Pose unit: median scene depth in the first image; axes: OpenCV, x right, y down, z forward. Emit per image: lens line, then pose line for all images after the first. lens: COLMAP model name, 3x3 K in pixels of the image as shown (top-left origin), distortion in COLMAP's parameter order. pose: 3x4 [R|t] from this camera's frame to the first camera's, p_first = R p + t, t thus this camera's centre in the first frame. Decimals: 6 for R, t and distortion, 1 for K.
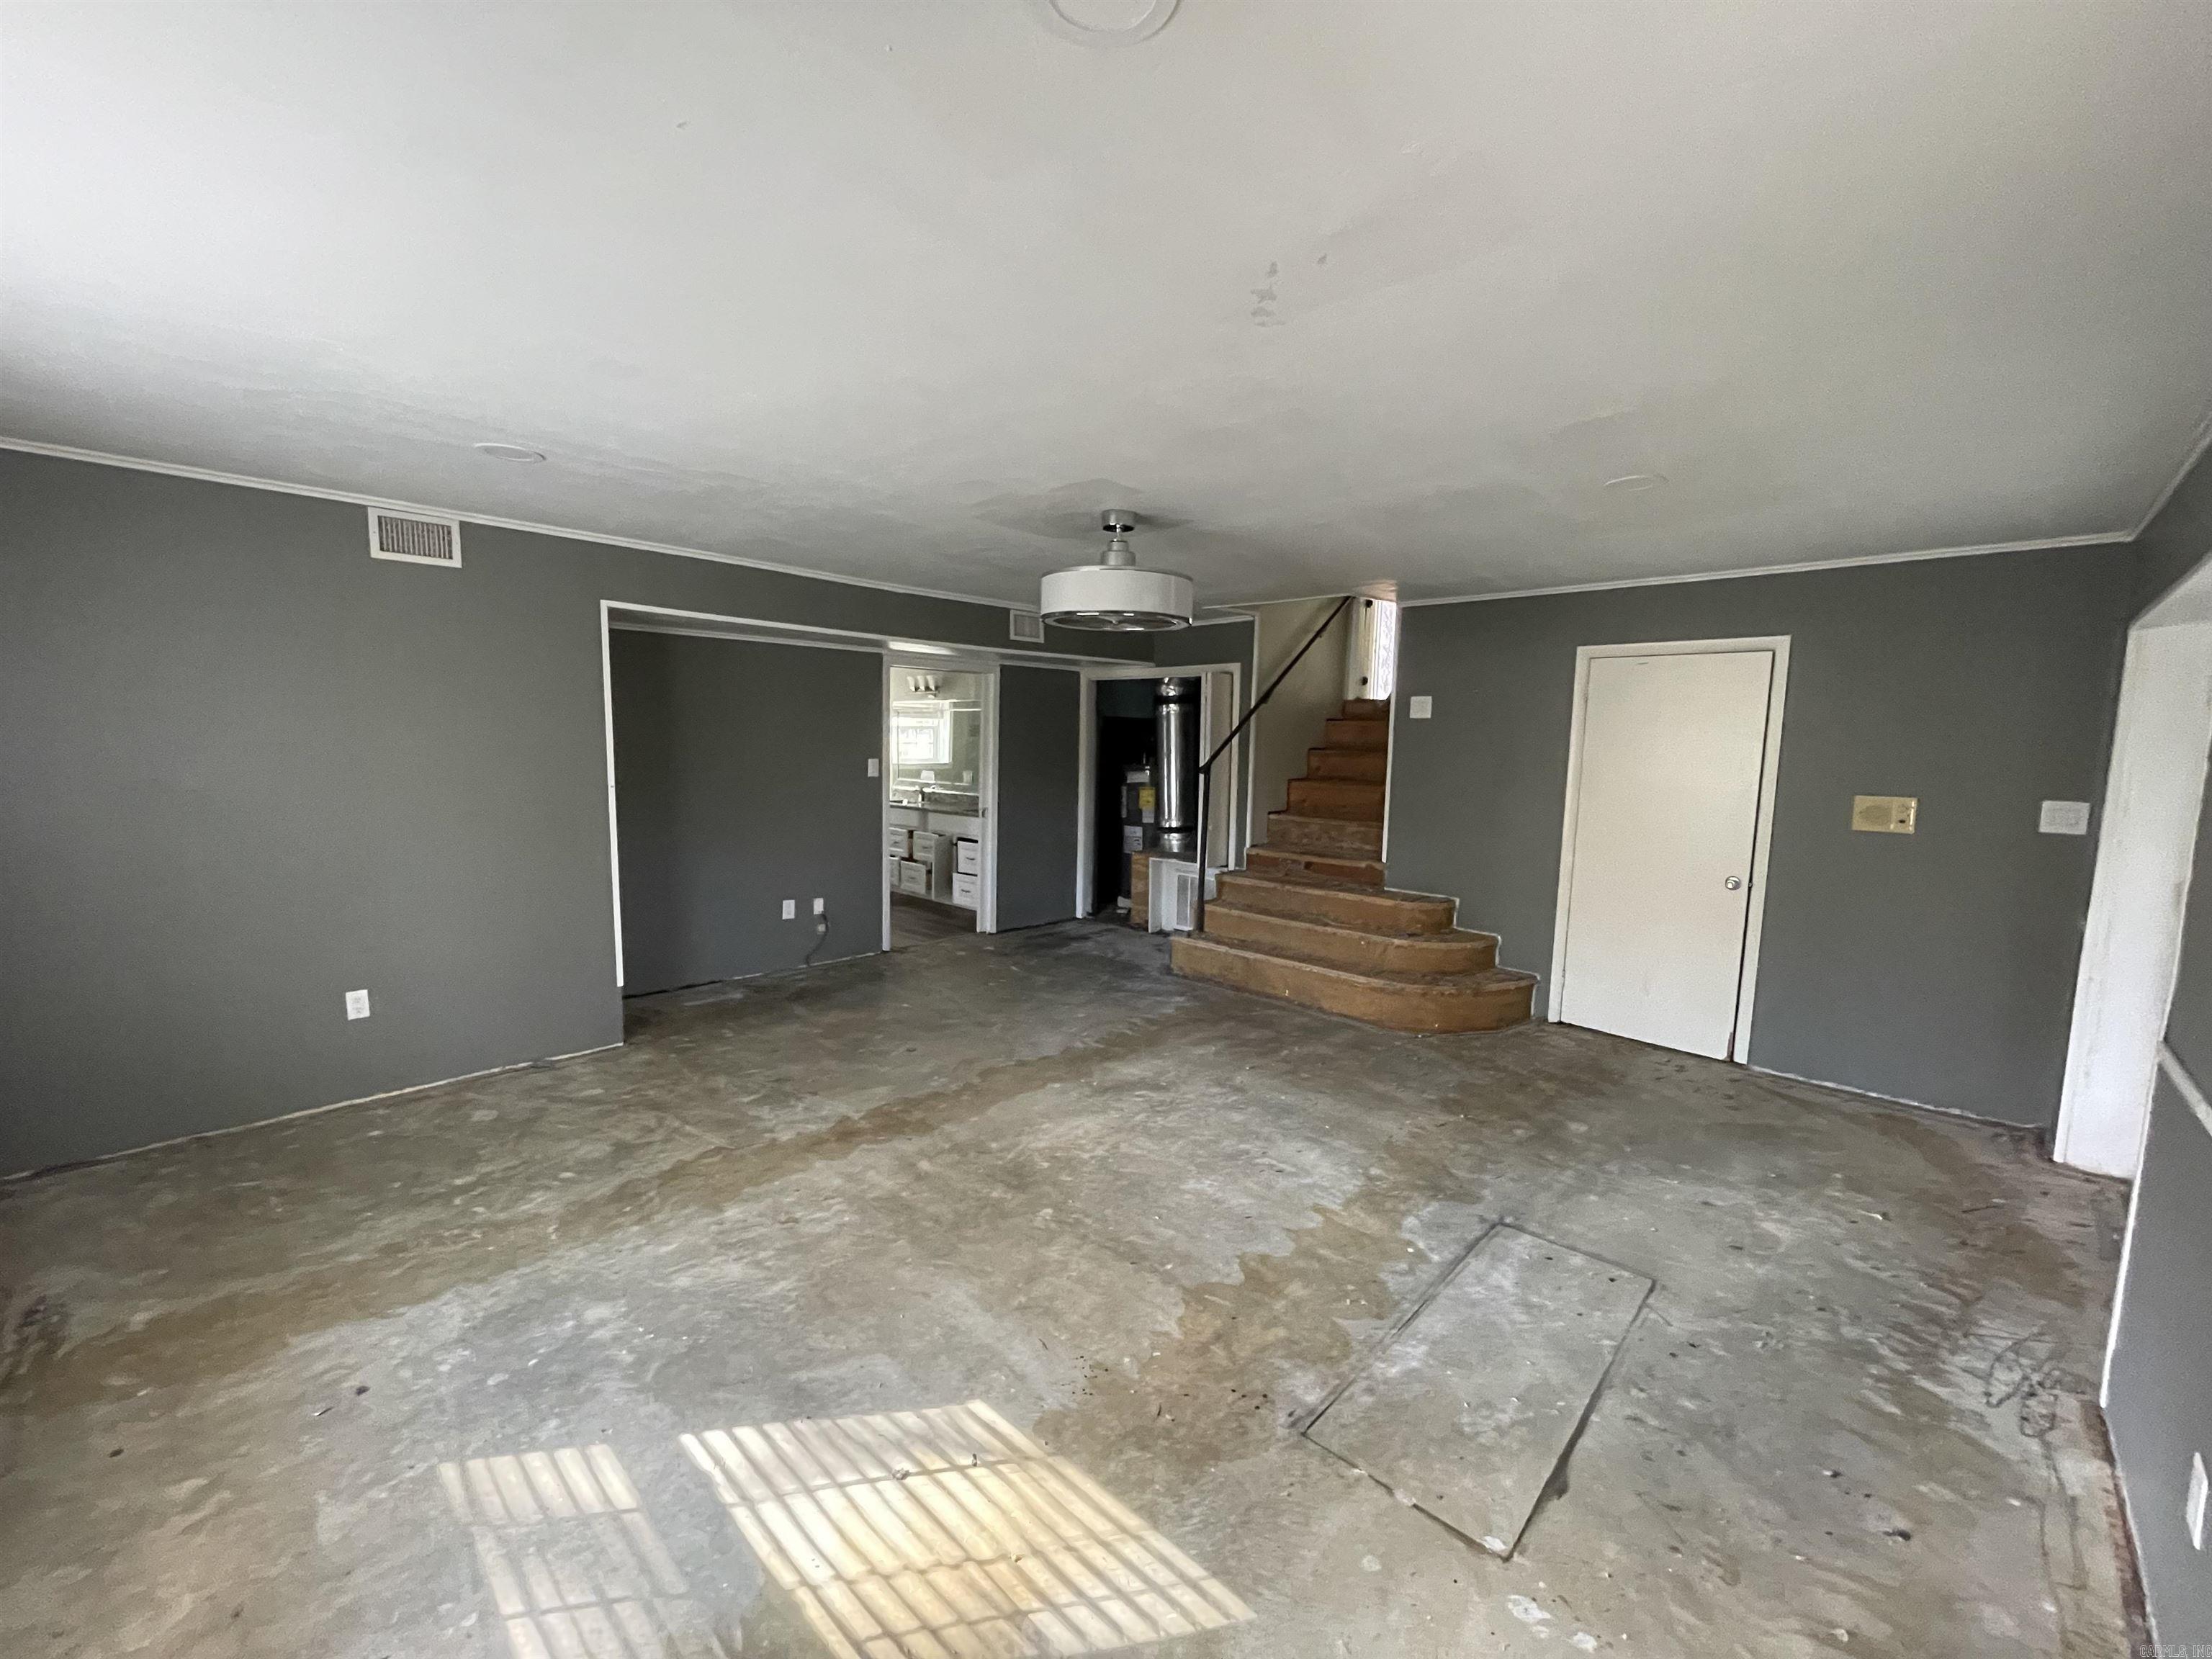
lens RADIAL K [[888.8, 0, 1106.9], [0, 888.8, 832.1], [0, 0, 1]] dist [-0.006360, 0.000602]
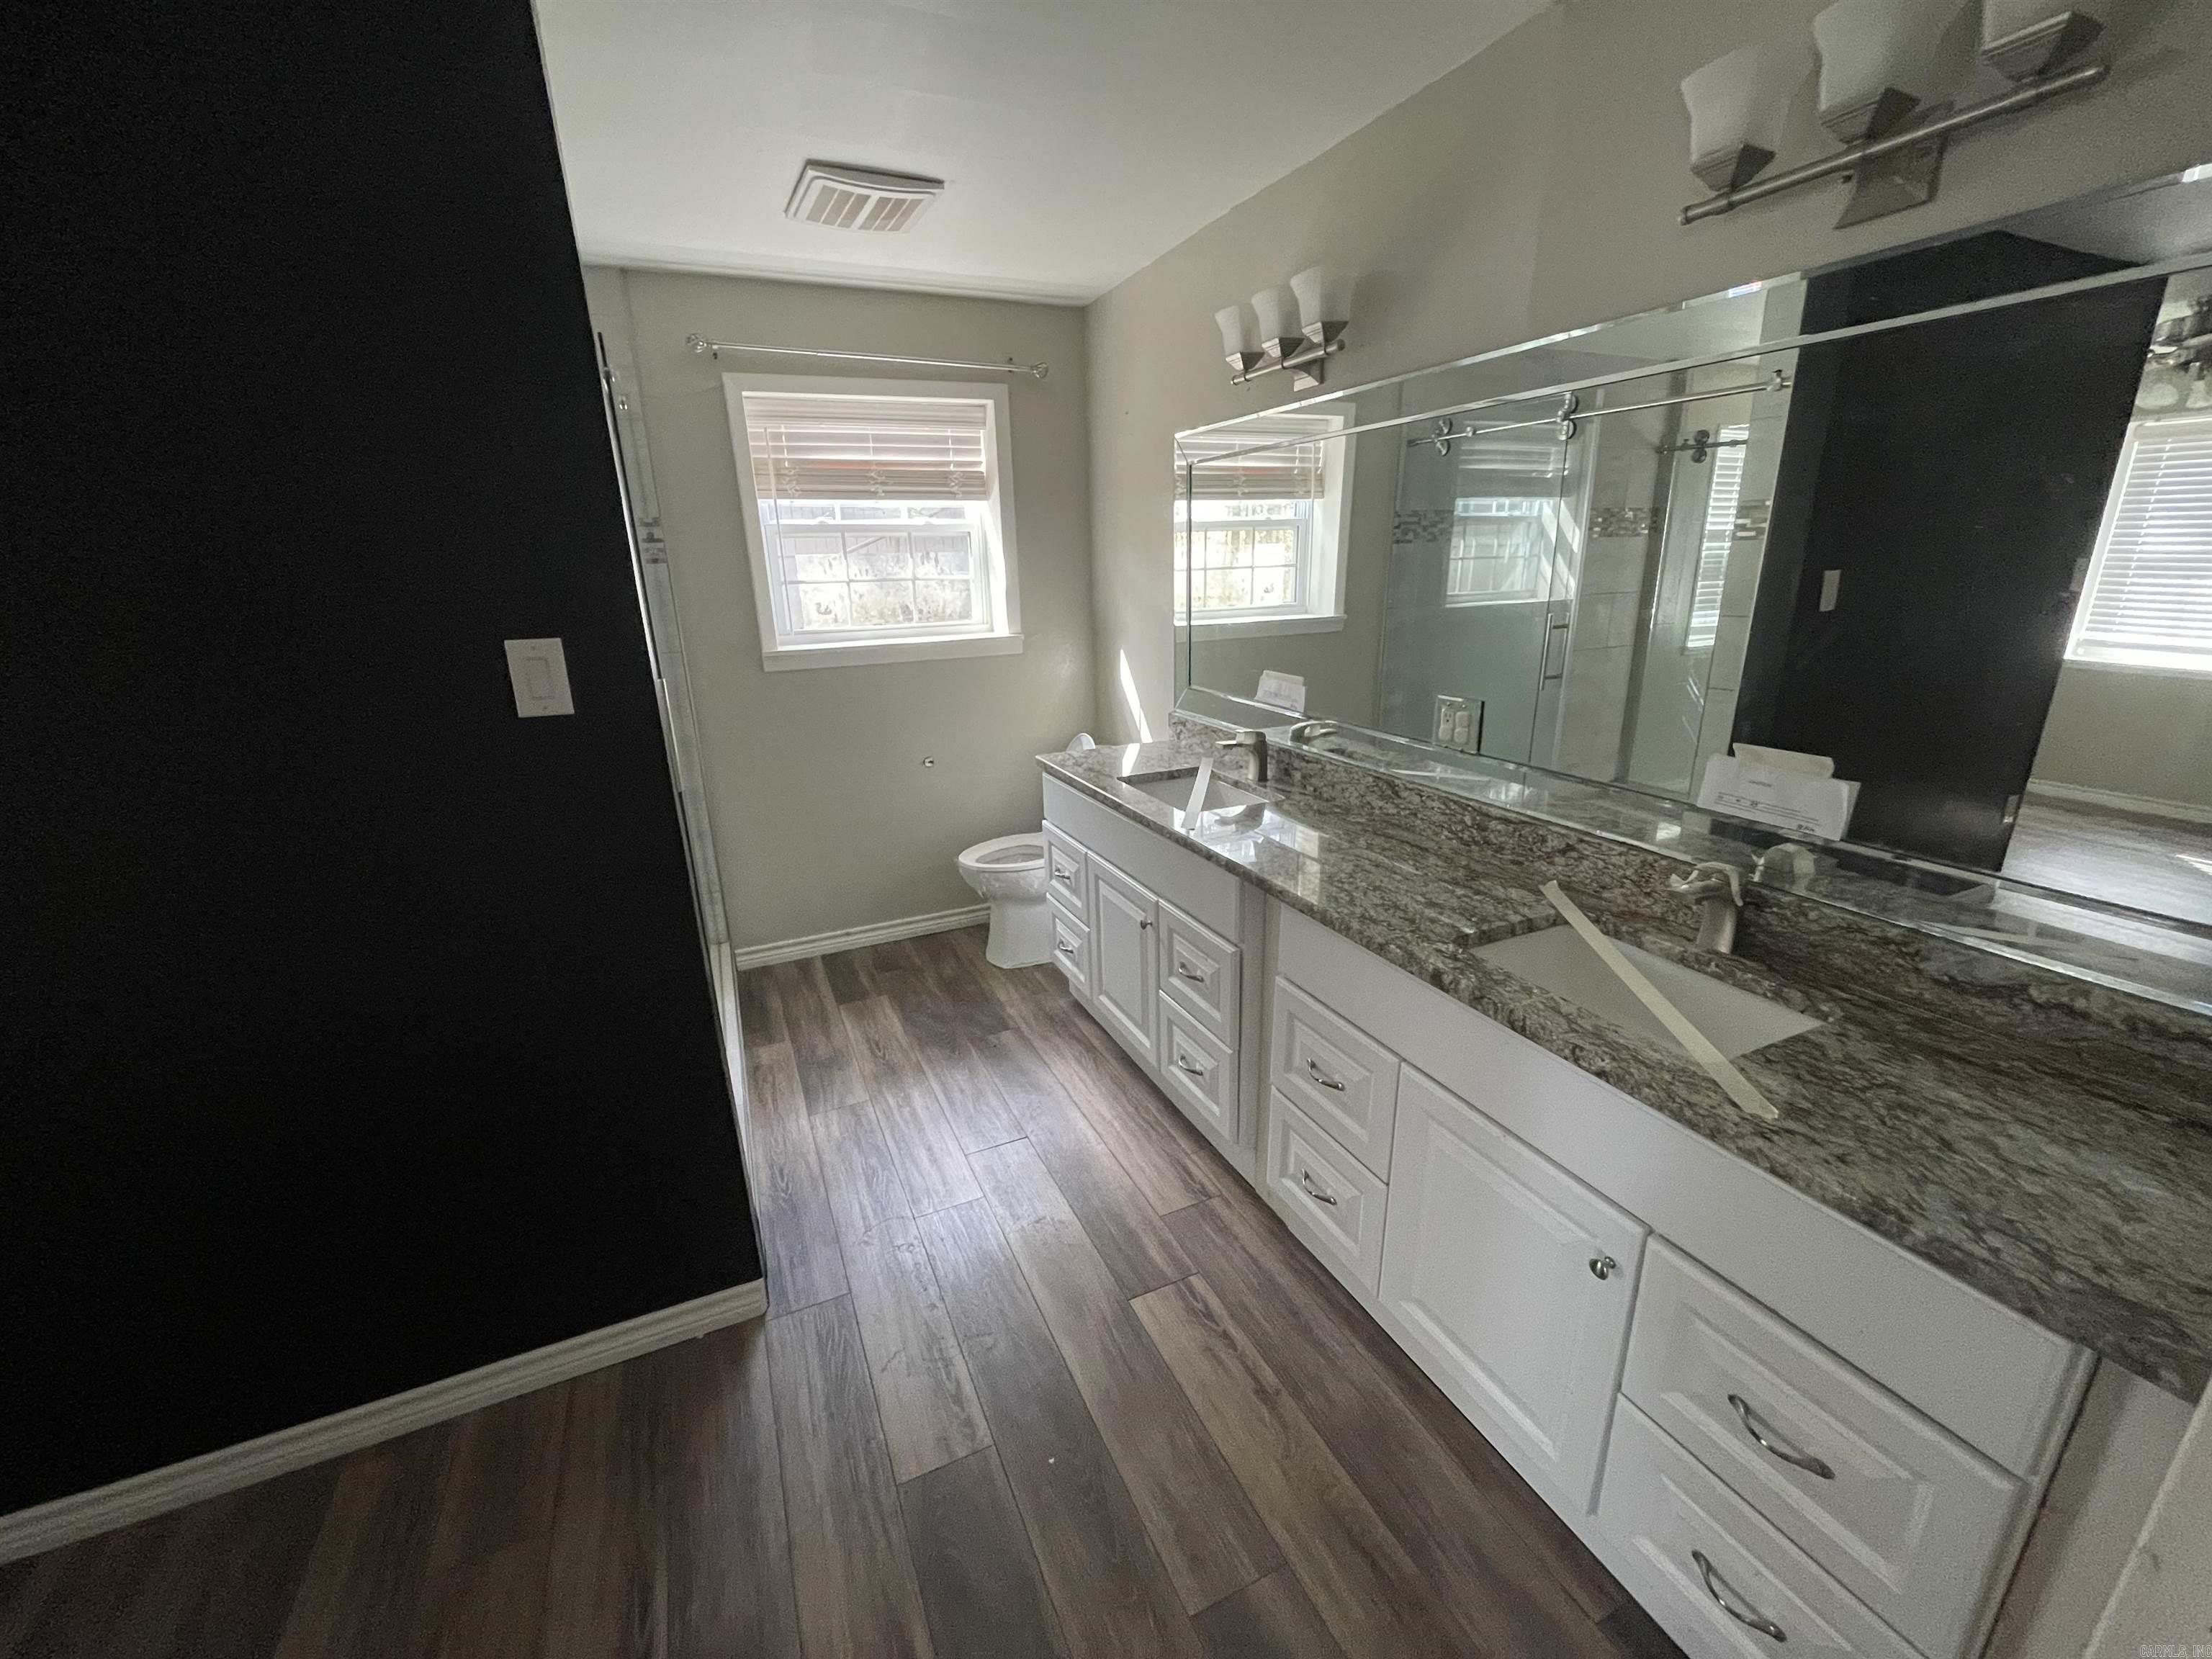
lens RADIAL K [[888.8, 0, 1112.9], [0, 888.8, 829.2], [0, 0, 1]] dist [-0.006360, 0.000602]
pose [[0.932451, 0.064981, -0.355404, -0.147425], [0.006953, 0.980283, 0.197474, -0.075252], [0.361229, -0.186606, 0.913615, 0.711142]]
